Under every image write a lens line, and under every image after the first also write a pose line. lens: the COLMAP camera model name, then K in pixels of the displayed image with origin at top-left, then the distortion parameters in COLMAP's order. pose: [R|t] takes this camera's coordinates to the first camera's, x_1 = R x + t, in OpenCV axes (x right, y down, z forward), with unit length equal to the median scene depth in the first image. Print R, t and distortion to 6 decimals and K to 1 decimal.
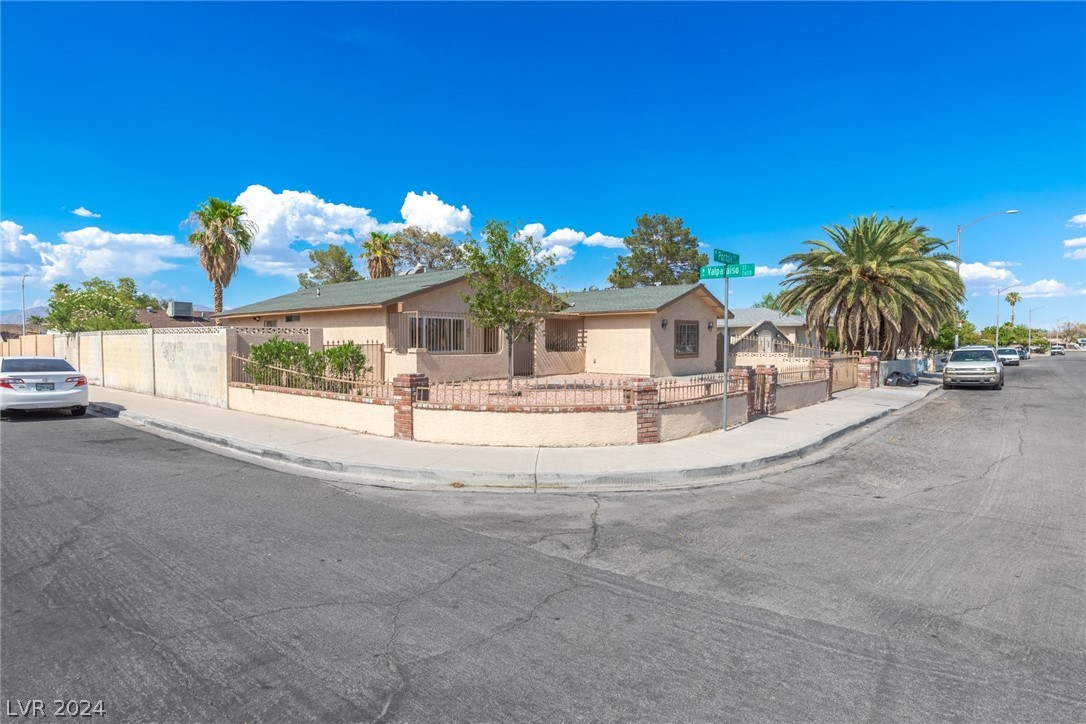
lens RADIAL K [[591.0, 0, 549.2], [0, 591.0, 365.3], [0, 0, 1]] dist [0.003813, 0.001238]
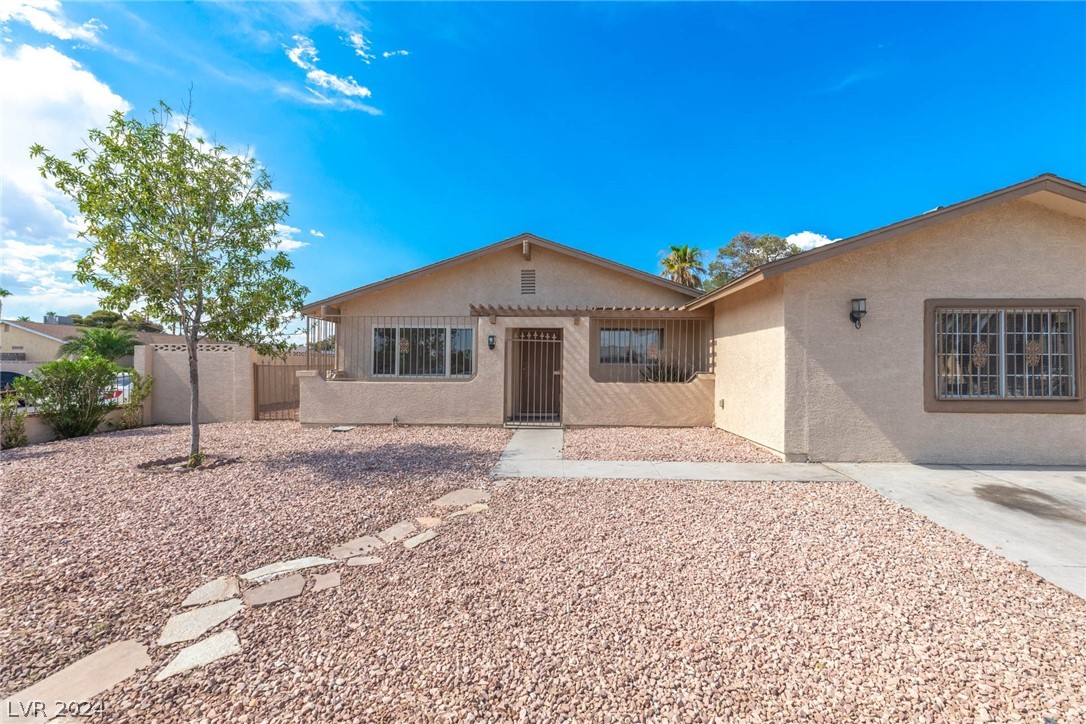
lens RADIAL K [[498.0, 0, 557.7], [0, 498.0, 360.9], [0, 0, 1]] dist [0.023799, 0.000598]
pose [[0.616715, -0.006391, -0.787160, 0.218197], [-0.039566, 0.998451, -0.039105, -0.014905], [0.786191, 0.055262, 0.615507, 0.460542]]
